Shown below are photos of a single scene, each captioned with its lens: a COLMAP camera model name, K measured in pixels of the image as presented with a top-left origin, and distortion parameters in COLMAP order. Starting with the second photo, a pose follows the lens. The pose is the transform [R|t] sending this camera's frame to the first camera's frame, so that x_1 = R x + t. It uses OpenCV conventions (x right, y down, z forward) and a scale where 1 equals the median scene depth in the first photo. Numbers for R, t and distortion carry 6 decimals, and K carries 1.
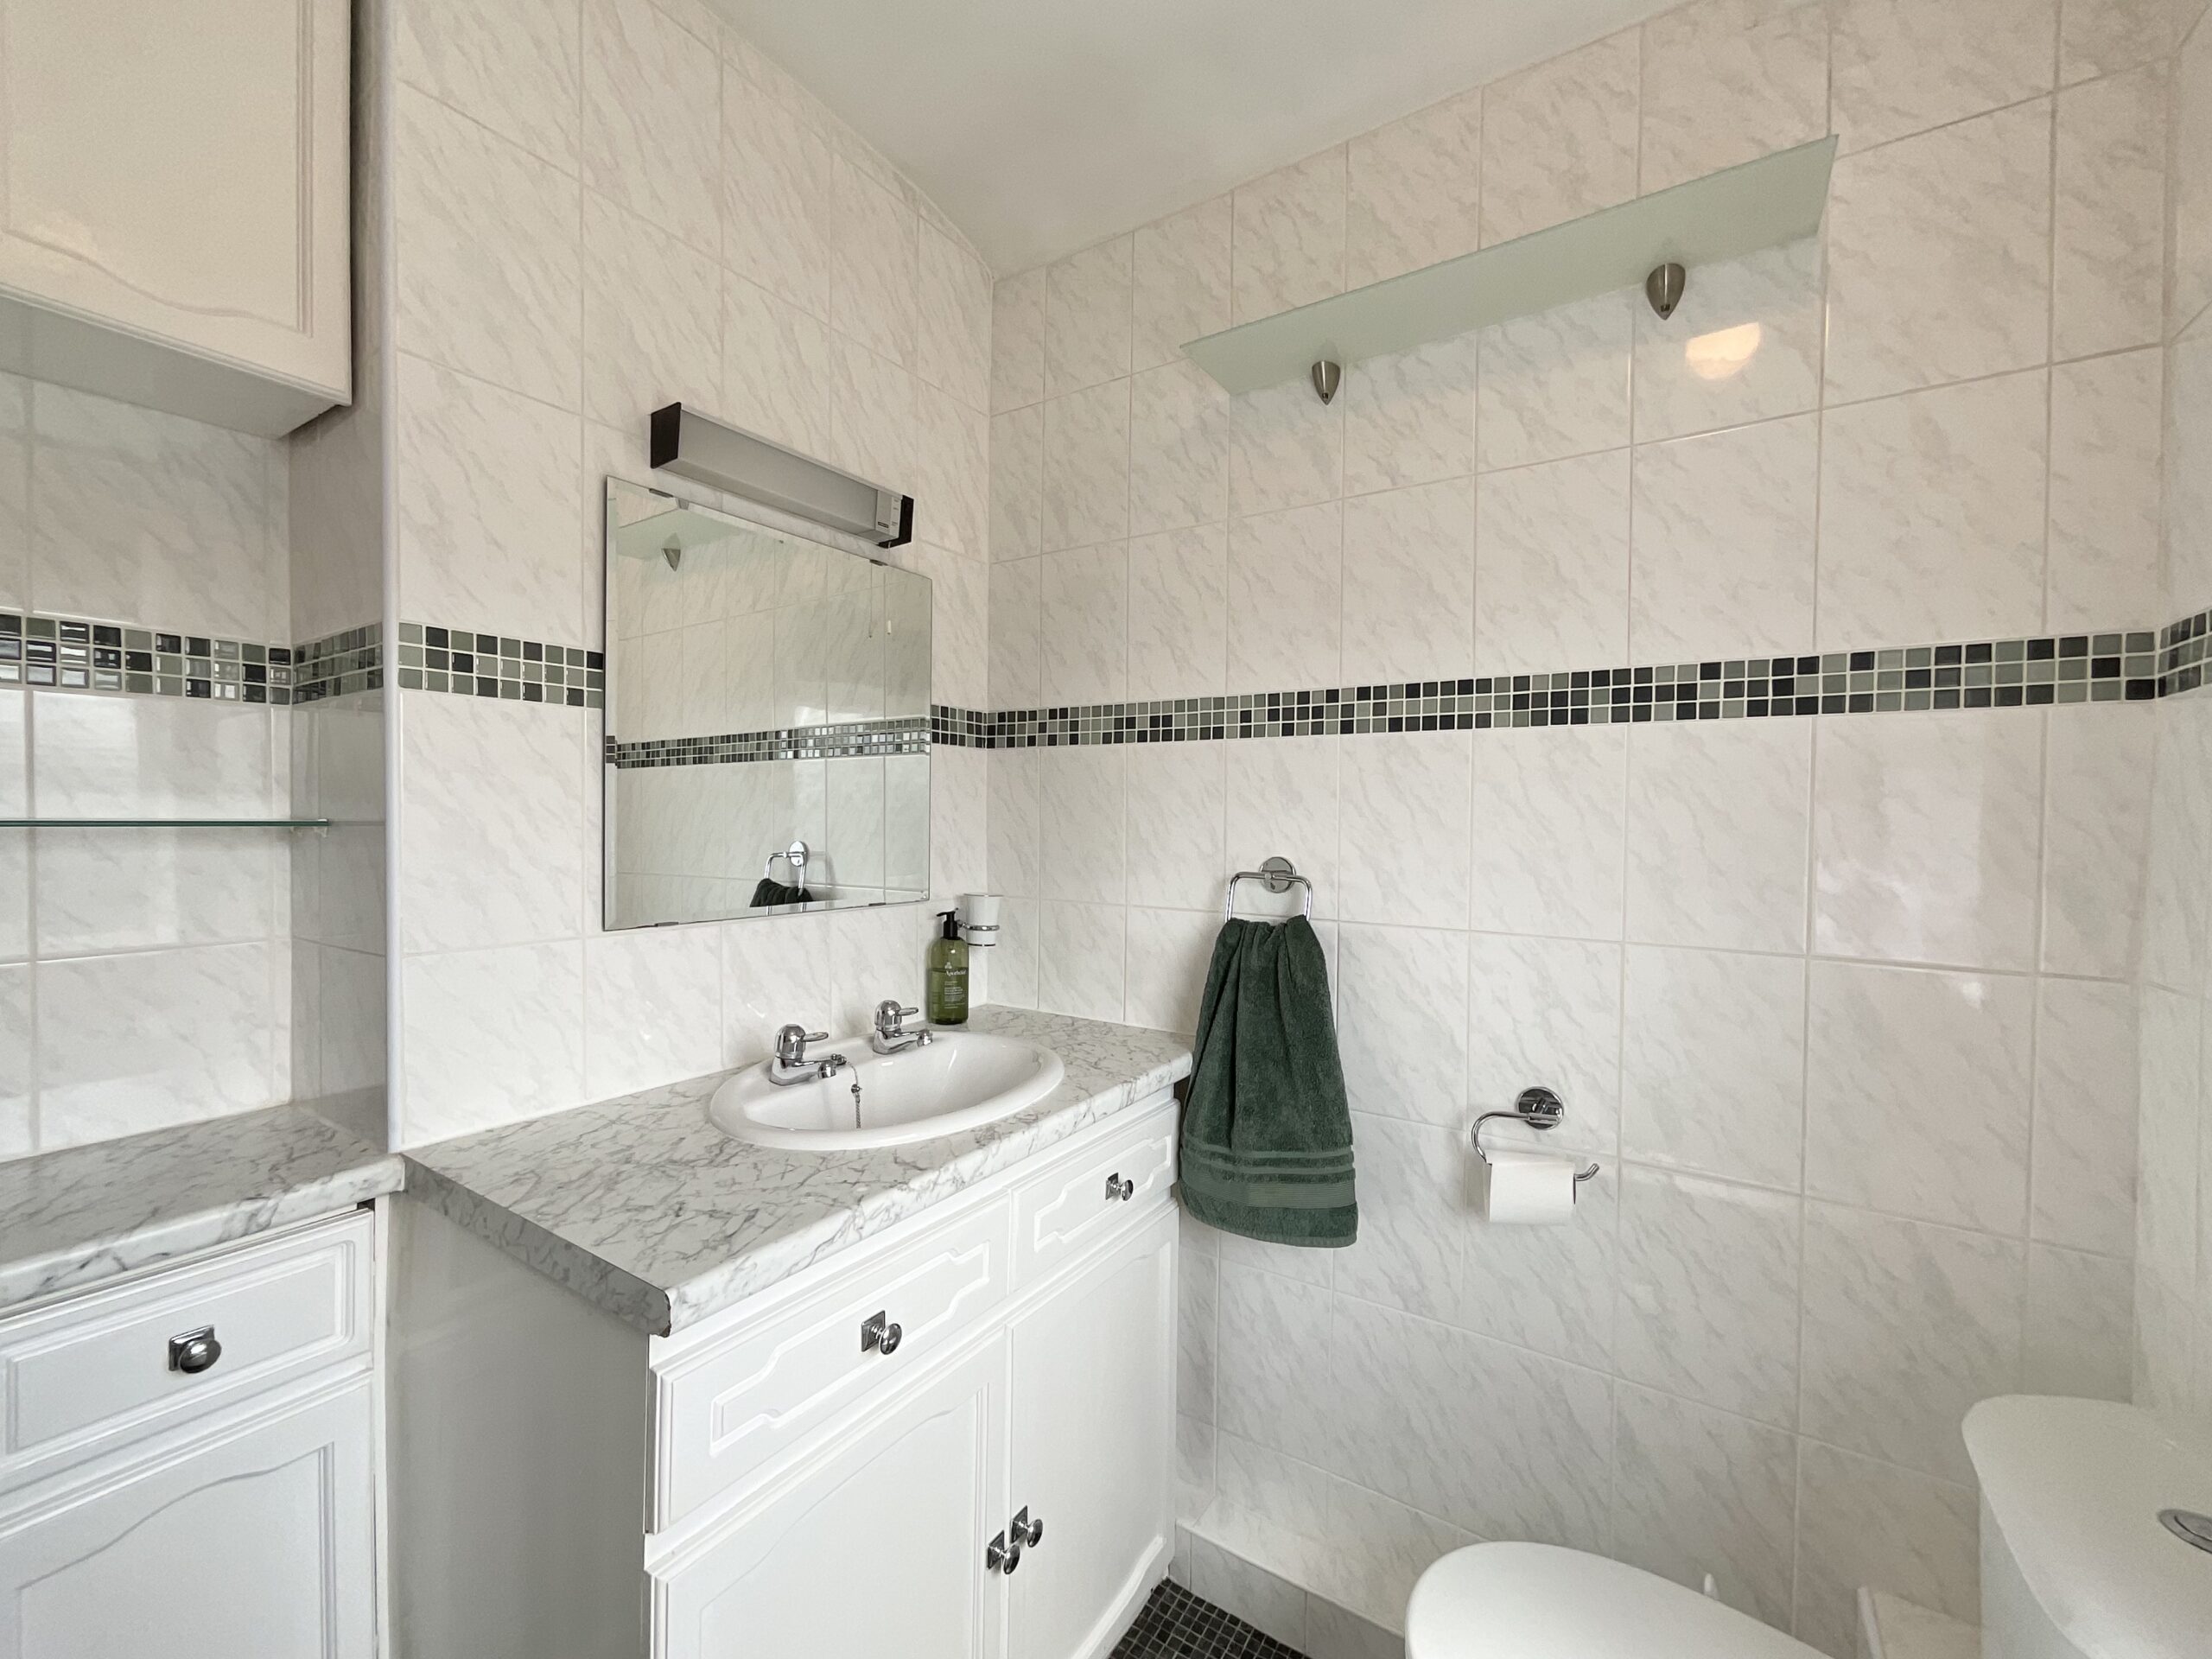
lens RADIAL K [[898.7, 0, 1104.5], [0, 898.7, 831.3], [0, 0, 1]] dist [-0.001987, 0.000275]
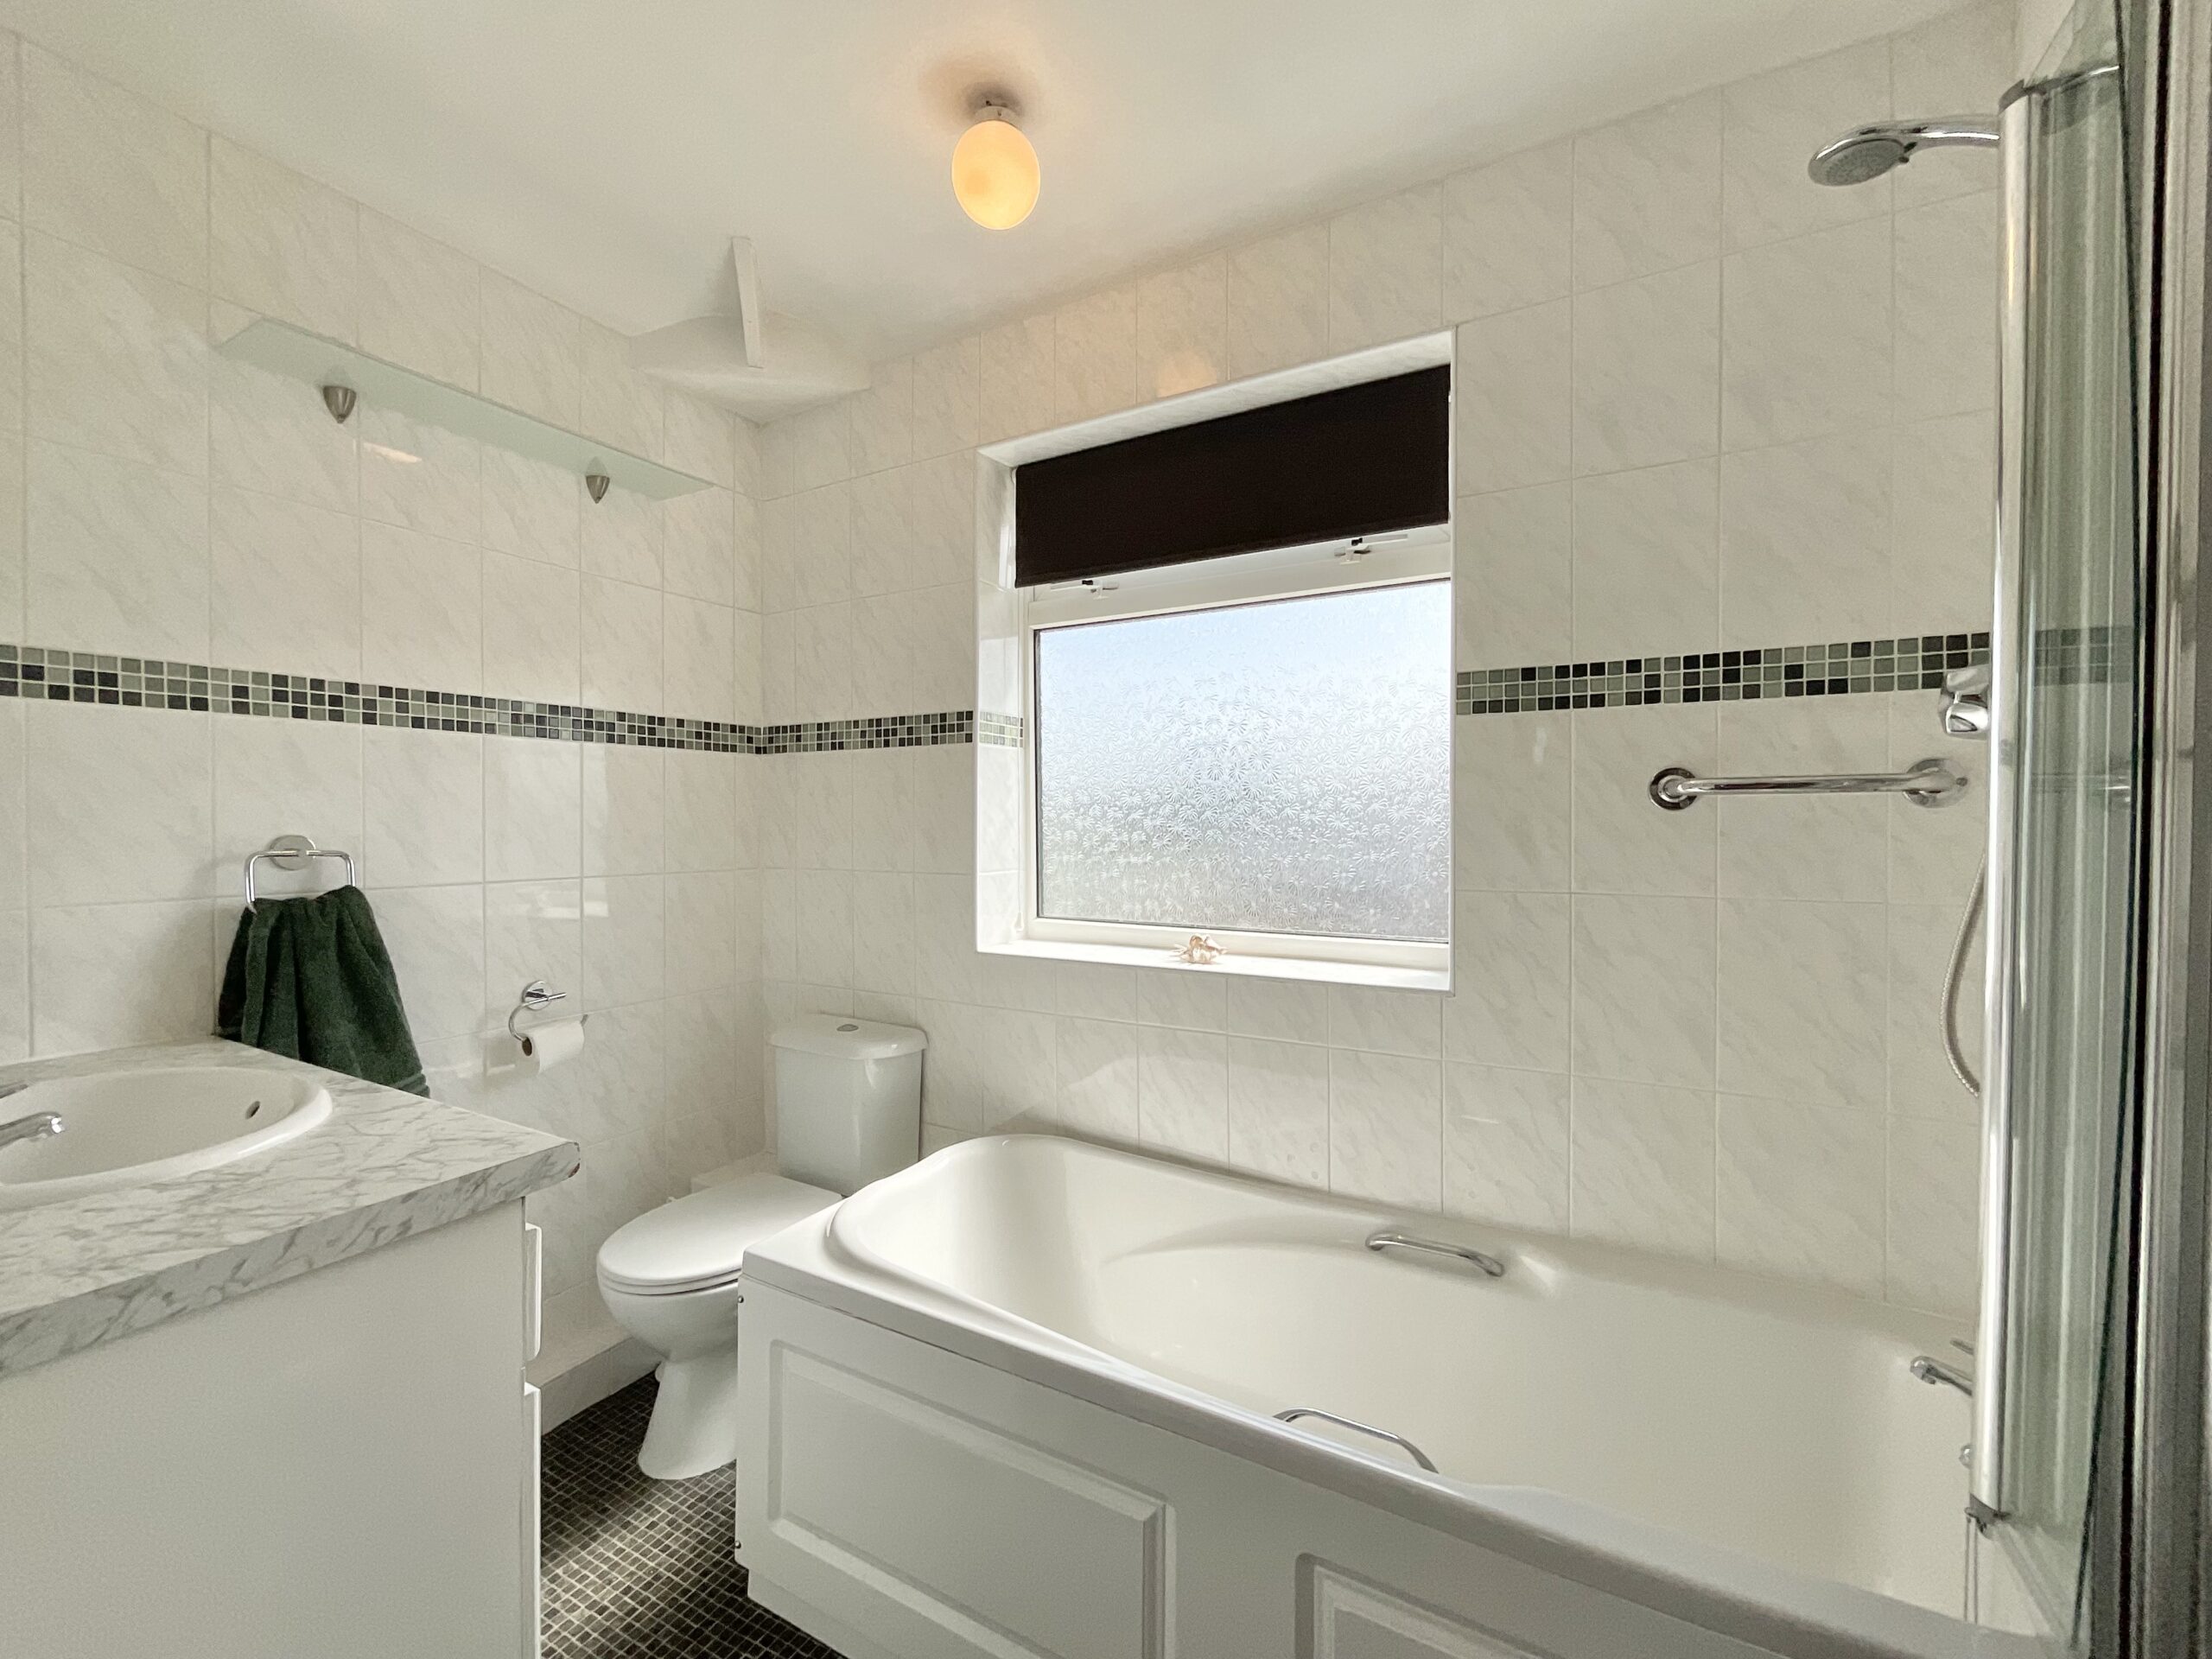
lens RADIAL K [[898.7, 0, 1104.5], [0, 898.7, 831.3], [0, 0, 1]] dist [-0.001987, 0.000275]
pose [[-0.070322, -0.024140, 0.997232, -1.056341], [0.012988, 0.999600, 0.025113, 0.013086], [-0.997440, 0.014718, -0.069981, 0.162218]]
